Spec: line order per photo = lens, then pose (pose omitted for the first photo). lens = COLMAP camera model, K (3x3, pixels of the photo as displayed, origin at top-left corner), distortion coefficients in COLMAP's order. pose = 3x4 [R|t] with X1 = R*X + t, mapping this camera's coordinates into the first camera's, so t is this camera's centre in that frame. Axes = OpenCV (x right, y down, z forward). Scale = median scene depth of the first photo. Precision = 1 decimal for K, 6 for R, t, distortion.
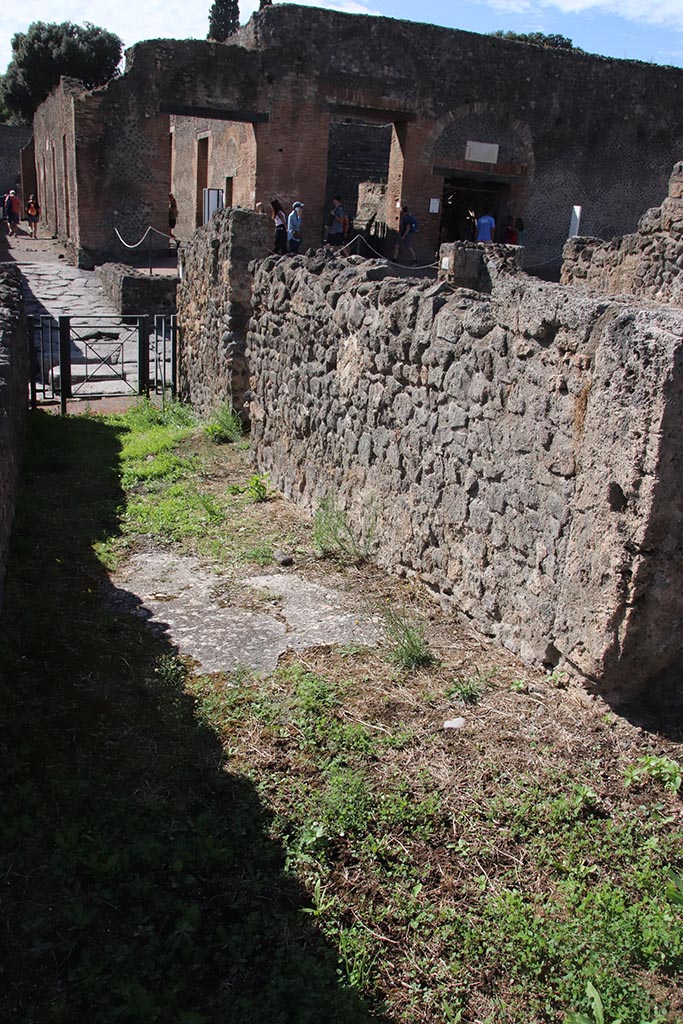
lens RADIAL K [[857.3, 0, 344.0], [0, 857.3, 521.4], [0, 0, 1]] dist [-0.141701, 0.128010]
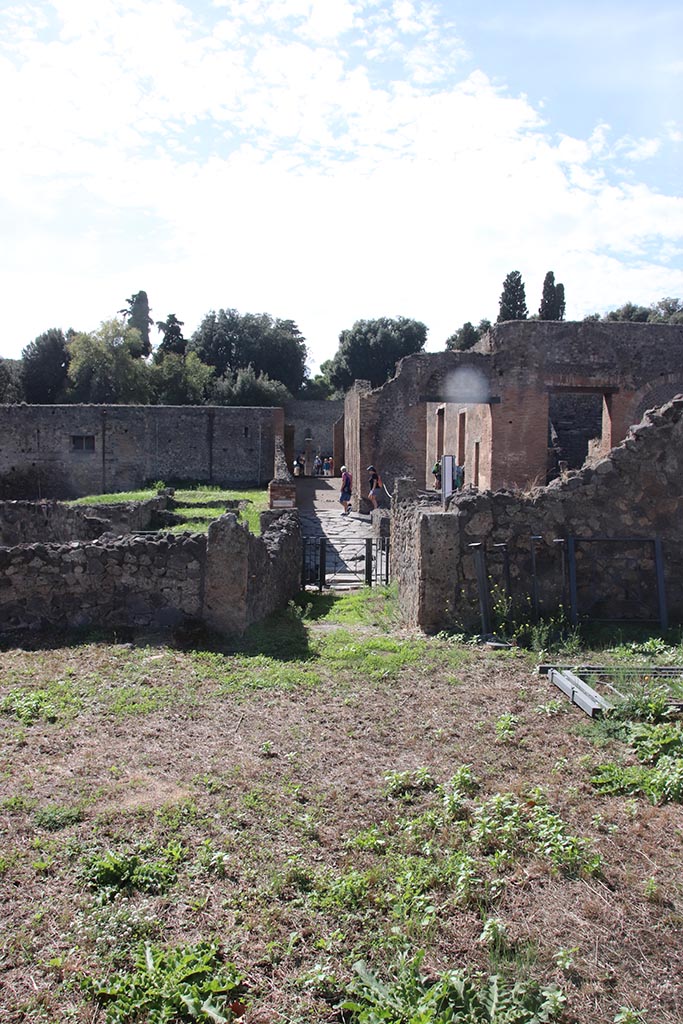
lens RADIAL K [[857.3, 0, 342.7], [0, 857.3, 511.1], [0, 0, 1]] dist [-0.141701, 0.128010]
pose [[0.937345, -0.031331, -0.346990, 0.135424], [-0.070721, 0.958103, -0.277555, 0.080478], [0.341149, 0.284704, 0.895858, -0.248036]]
